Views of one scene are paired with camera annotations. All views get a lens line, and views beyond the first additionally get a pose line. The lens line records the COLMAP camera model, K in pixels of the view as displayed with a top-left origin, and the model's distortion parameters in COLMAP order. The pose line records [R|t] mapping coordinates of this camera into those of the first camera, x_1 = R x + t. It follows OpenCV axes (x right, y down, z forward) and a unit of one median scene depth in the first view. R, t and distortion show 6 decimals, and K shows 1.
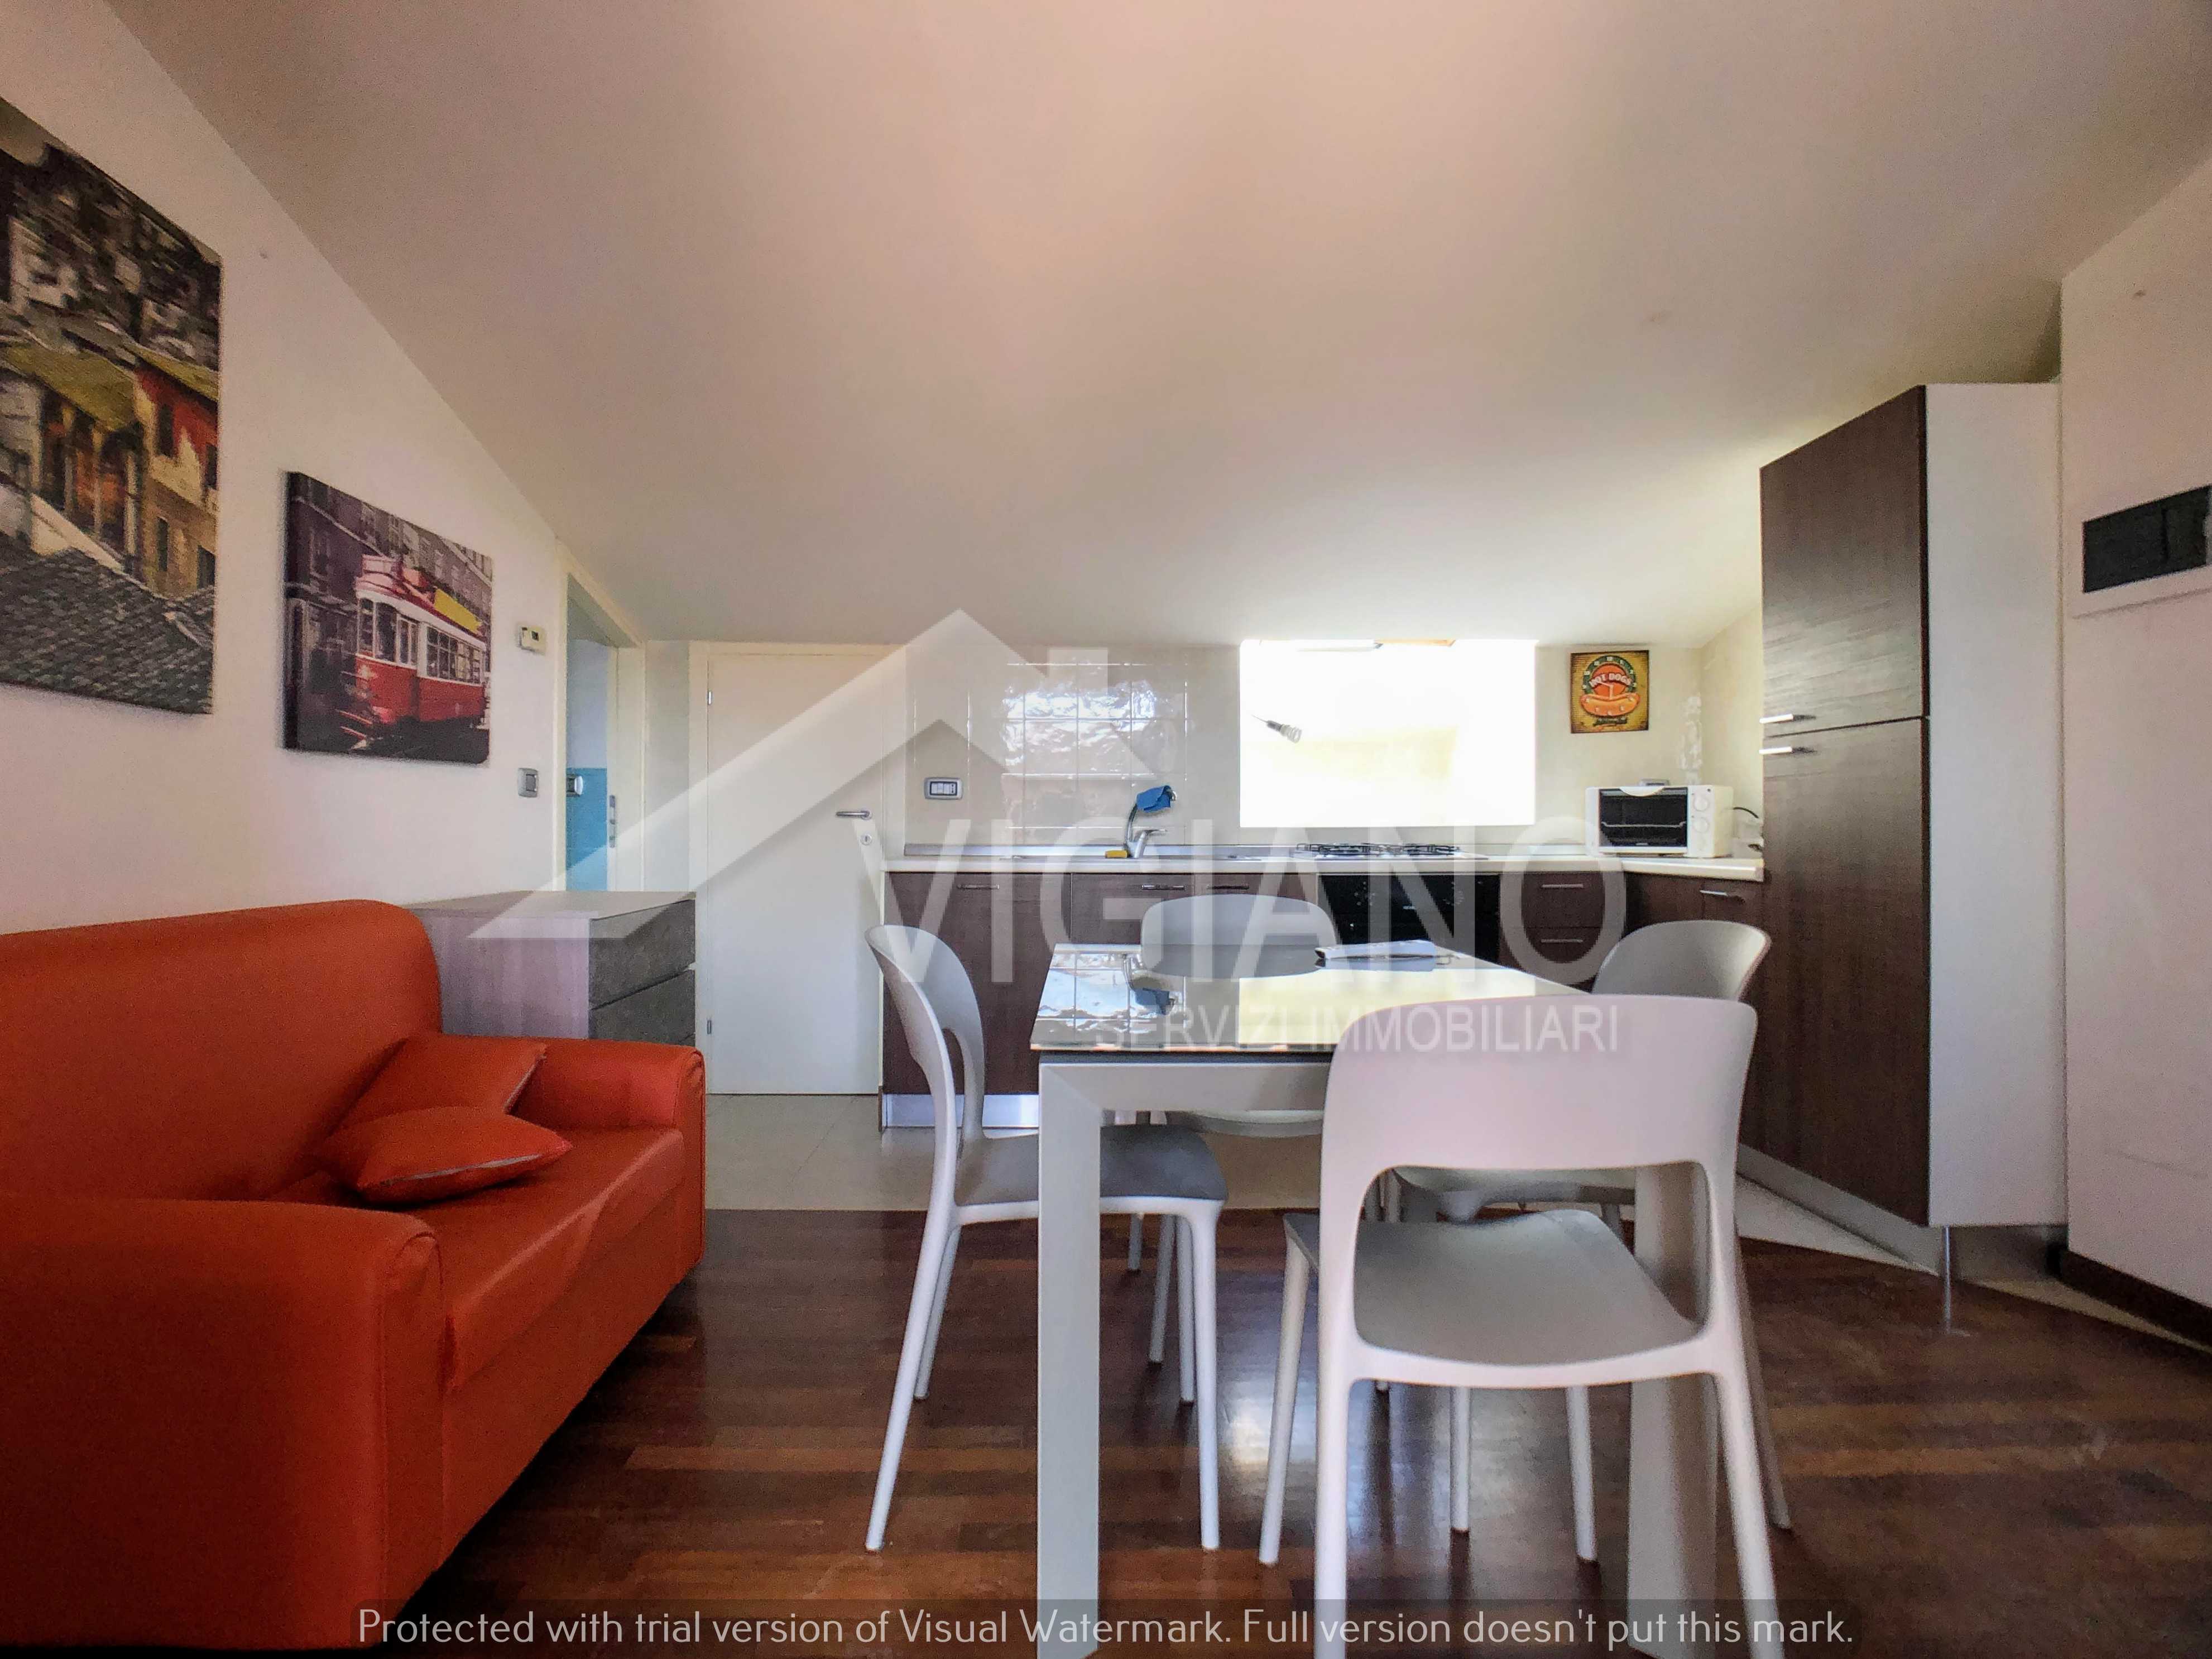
lens RADIAL K [[1172.7, 0, 1087.2], [0, 1172.7, 823.1], [0, 0, 1]] dist [-0.029664, 0.020892]
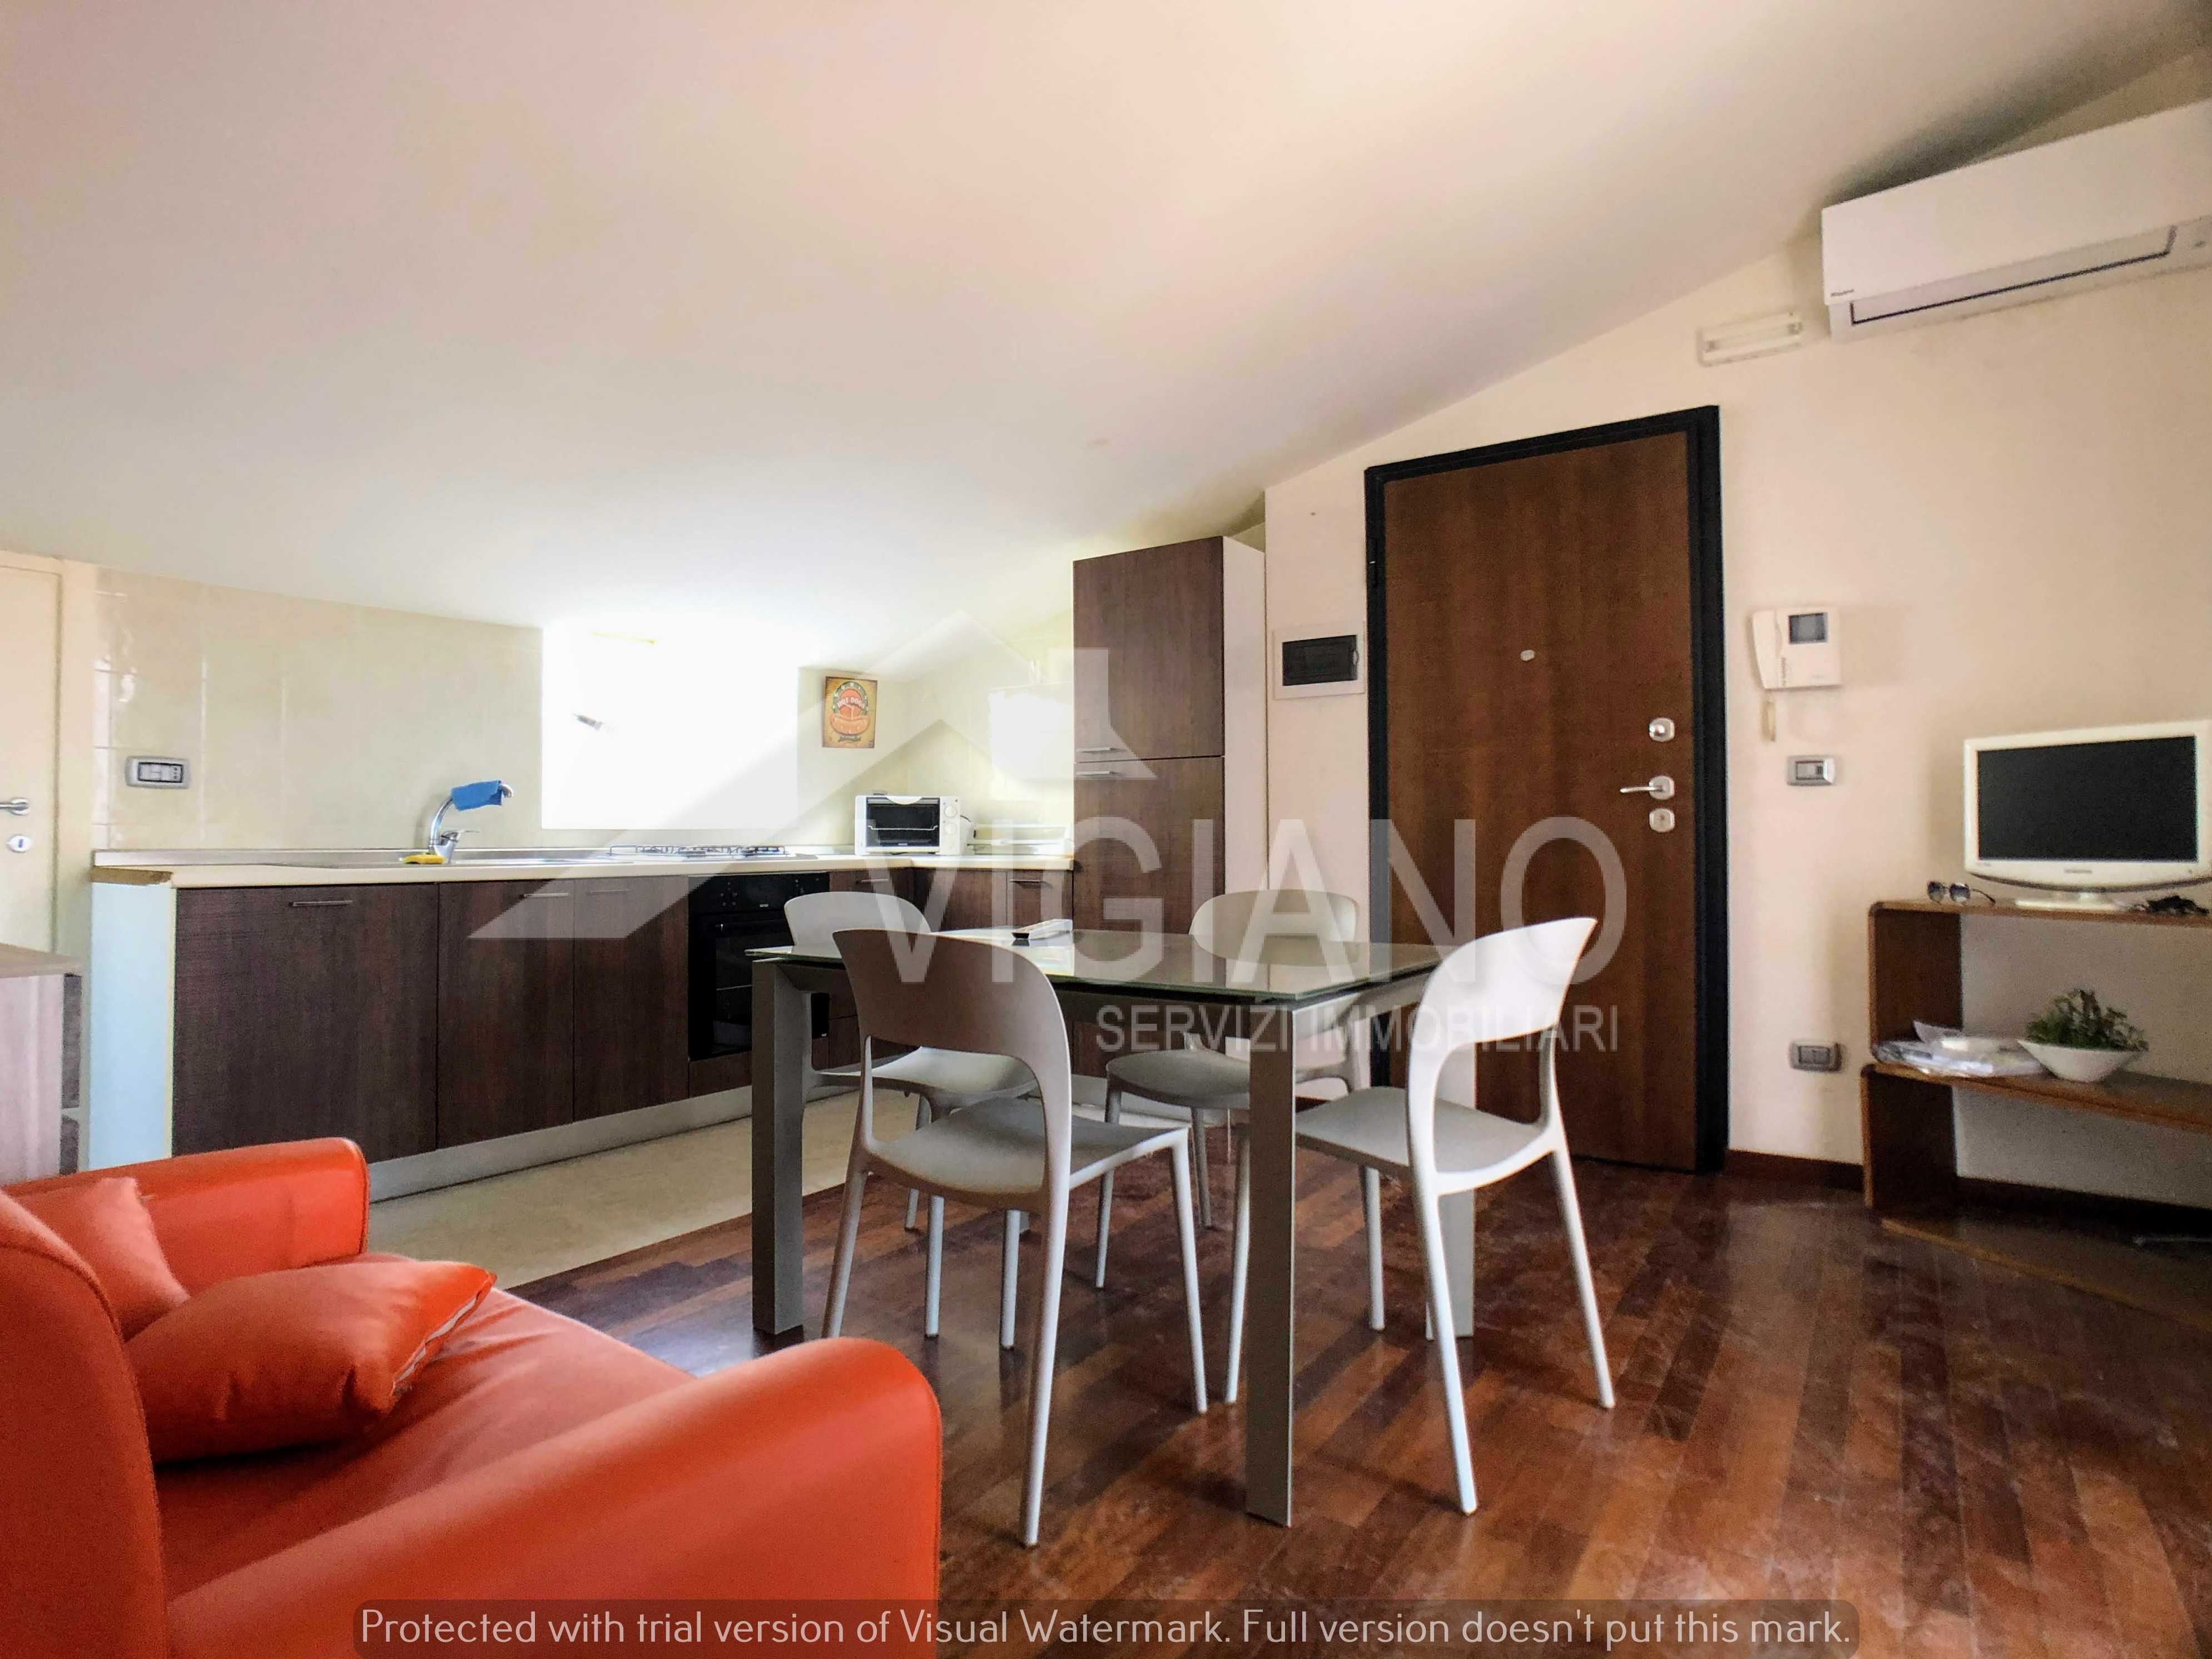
lens RADIAL K [[1172.8, 0, 1090.9], [0, 1172.8, 830.4], [0, 0, 1]] dist [-0.029664, 0.020892]
pose [[0.619192, 0.003821, 0.785230, -0.605626], [-0.004711, 0.999988, -0.001151, 0.006912], [-0.785226, -0.002987, 0.619203, 0.194900]]
